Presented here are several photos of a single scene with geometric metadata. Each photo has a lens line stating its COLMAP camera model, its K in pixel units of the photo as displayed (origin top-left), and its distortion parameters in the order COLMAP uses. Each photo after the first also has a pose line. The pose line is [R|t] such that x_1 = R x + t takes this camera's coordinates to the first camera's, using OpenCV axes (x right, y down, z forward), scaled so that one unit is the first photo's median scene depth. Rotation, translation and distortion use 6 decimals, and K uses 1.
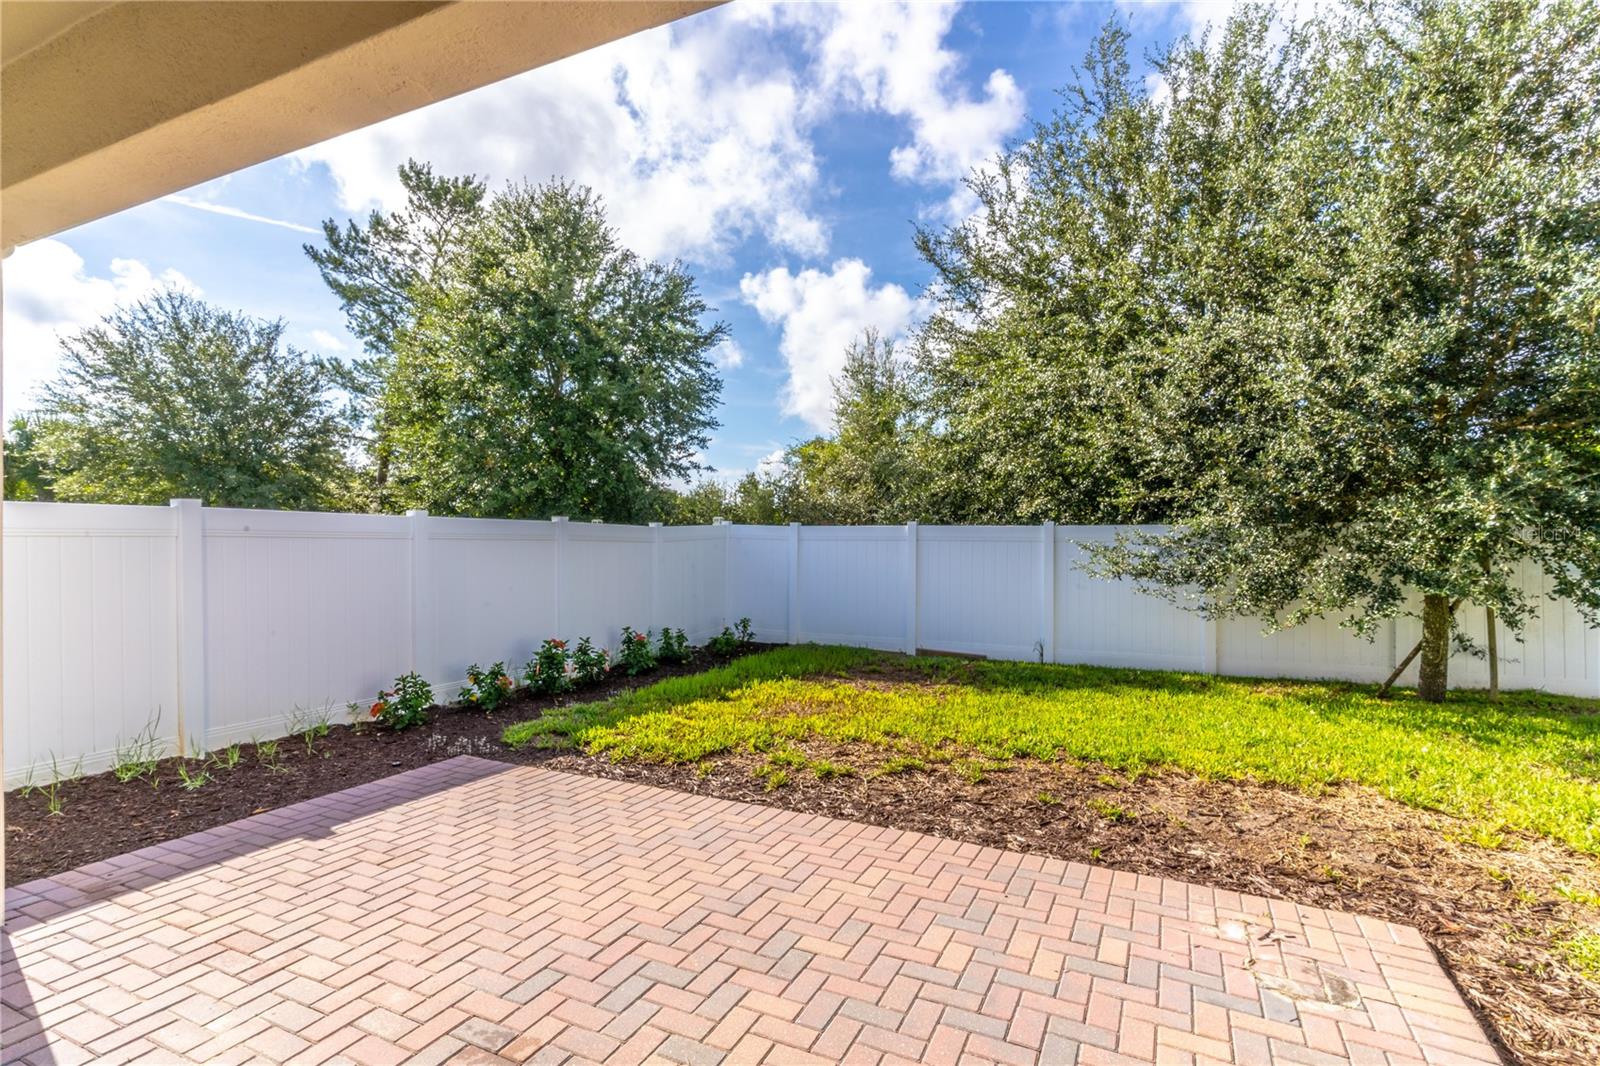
lens RADIAL K [[774.0, 0, 800.0], [0, 774.0, 533.0], [0, 0, 1]] dist [0.001005, 0.000015]
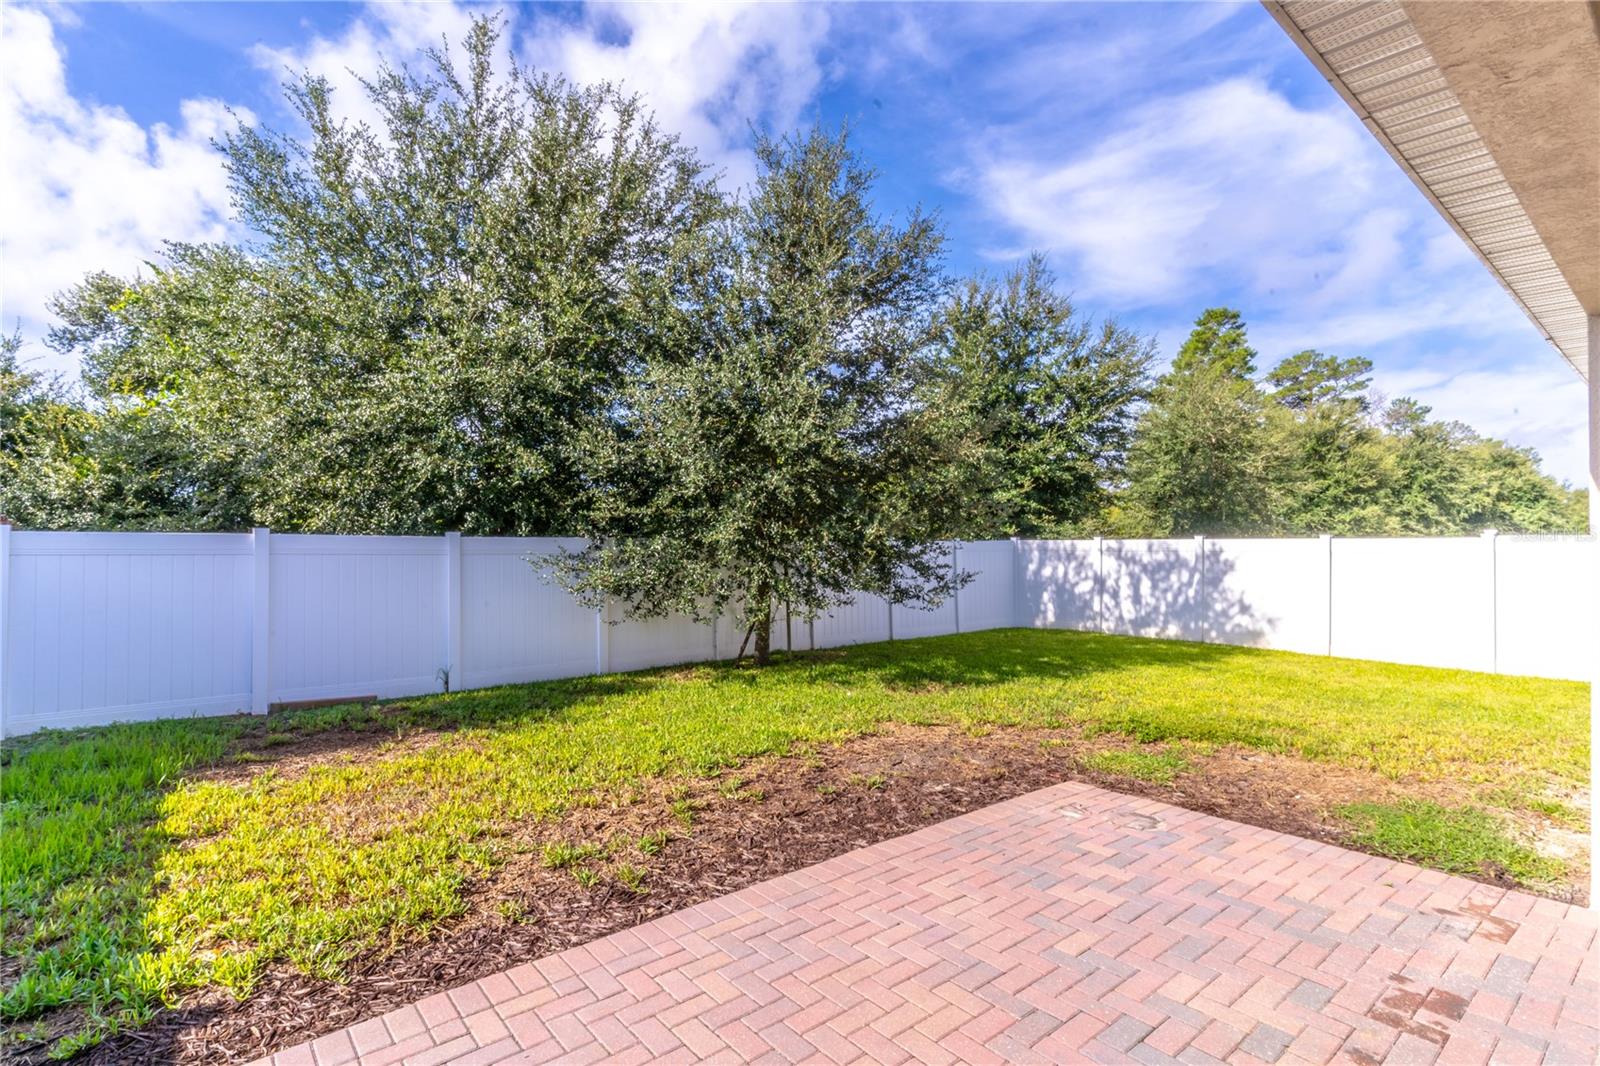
lens RADIAL K [[774.0, 0, 800.0], [0, 774.0, 533.0], [0, 0, 1]] dist [0.001005, 0.000015]
pose [[0.418276, 0.014754, 0.908200, -0.429434], [-0.003825, 0.999888, -0.014482, -0.002697], [-0.908312, 0.002584, 0.418285, 0.354628]]
